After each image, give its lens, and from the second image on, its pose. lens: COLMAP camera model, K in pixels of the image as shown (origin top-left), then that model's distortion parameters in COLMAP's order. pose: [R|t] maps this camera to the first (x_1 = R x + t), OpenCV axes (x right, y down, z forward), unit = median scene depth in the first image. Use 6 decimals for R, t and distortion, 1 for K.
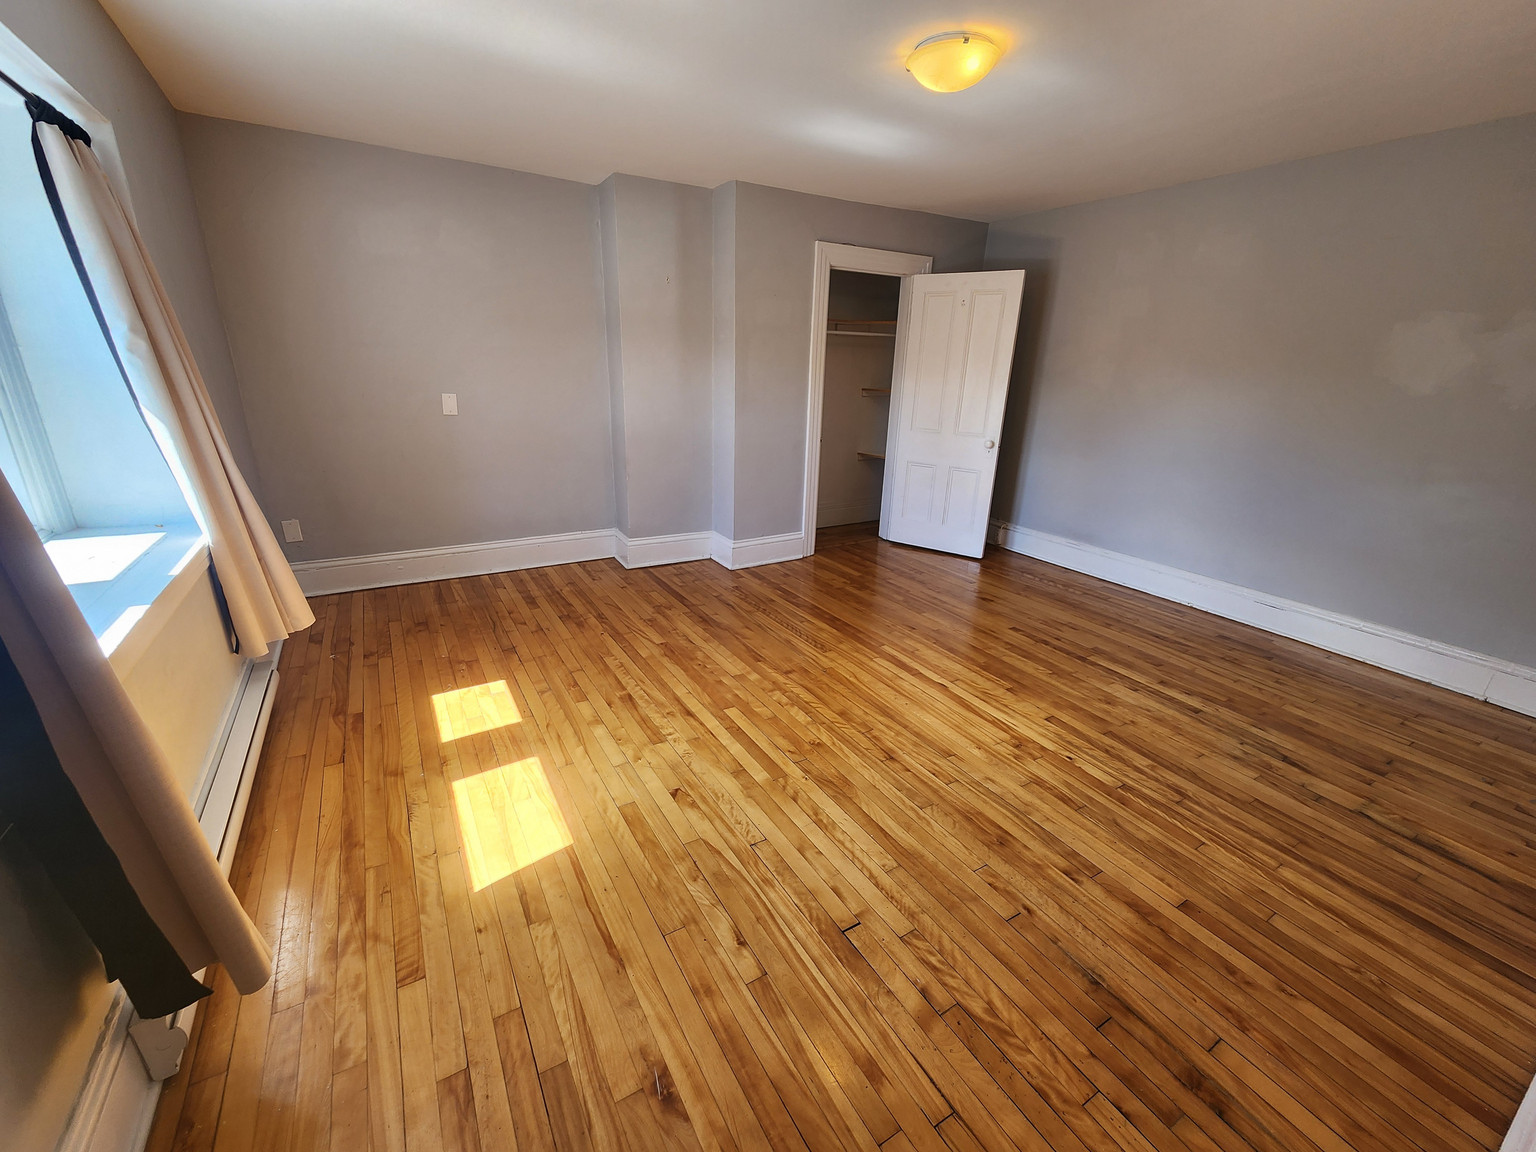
lens RADIAL K [[631.5, 0, 765.7], [0, 631.5, 580.7], [0, 0, 1]] dist [0.000518, 0.000663]
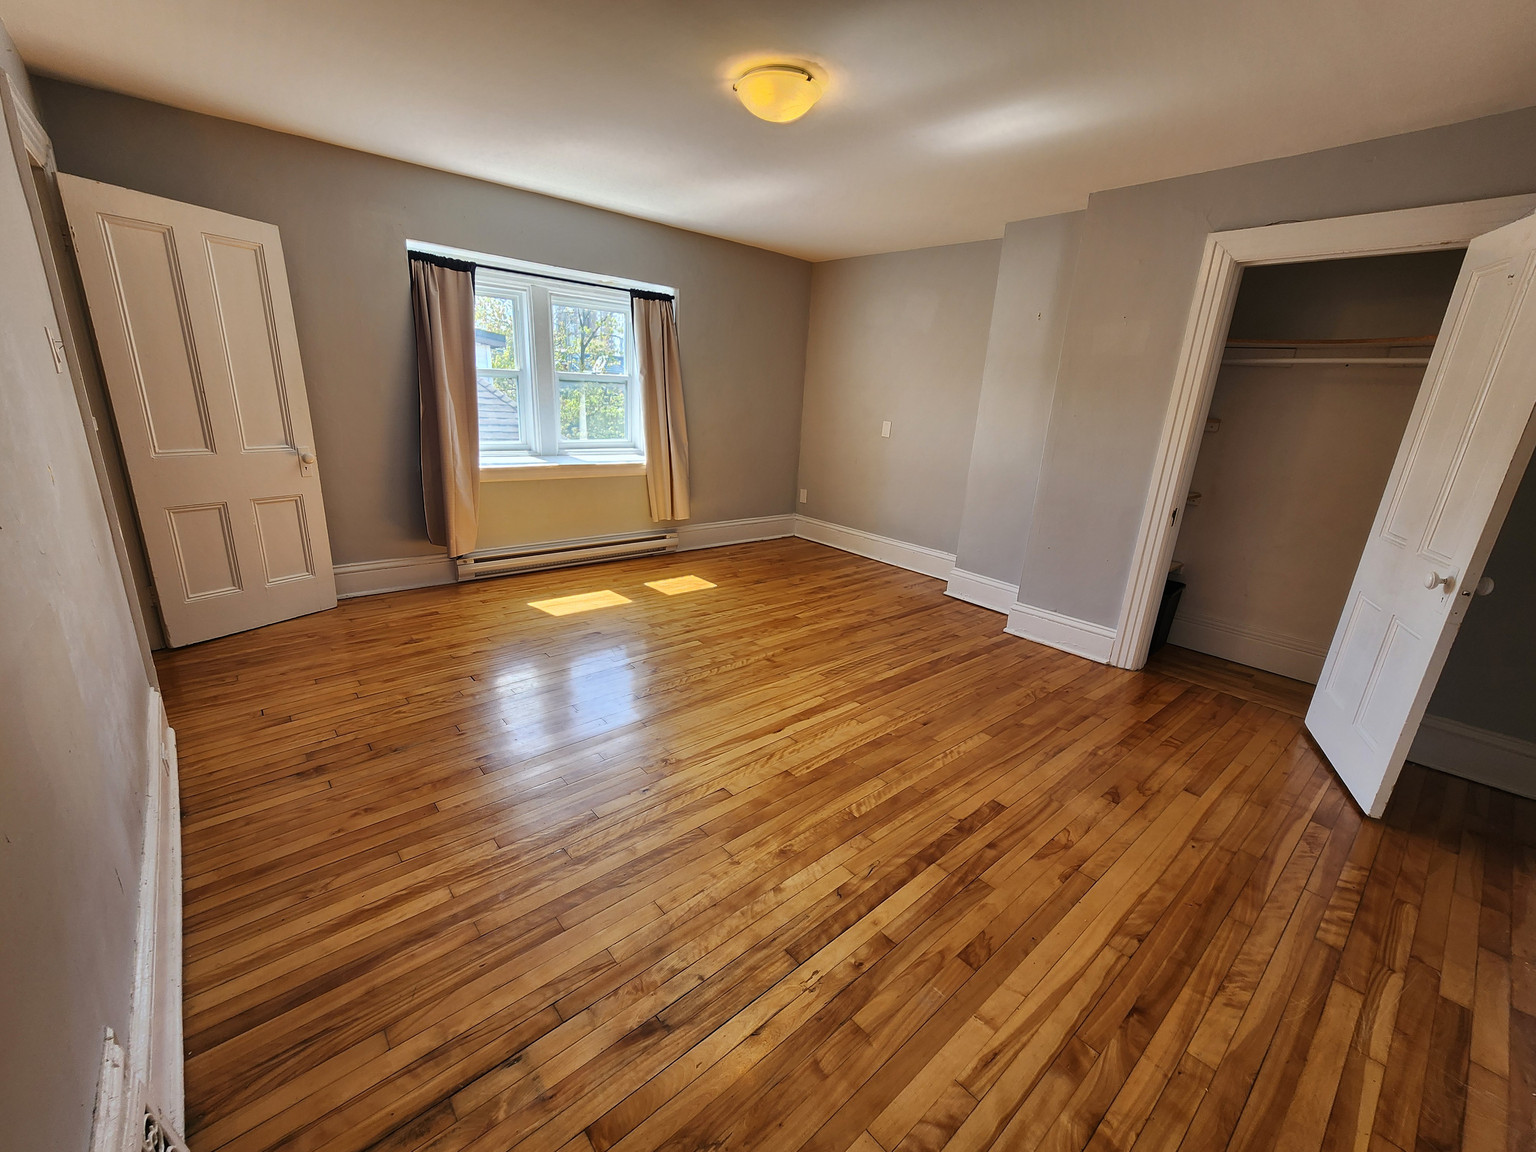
lens RADIAL K [[631.5, 0, 765.7], [0, 631.5, 580.7], [0, 0, 1]] dist [0.000518, 0.000663]
pose [[0.179295, 0.271060, -0.945717, 1.016937], [-0.366627, 0.910458, 0.191446, -0.186202], [0.912928, 0.312400, 0.262619, 0.643264]]
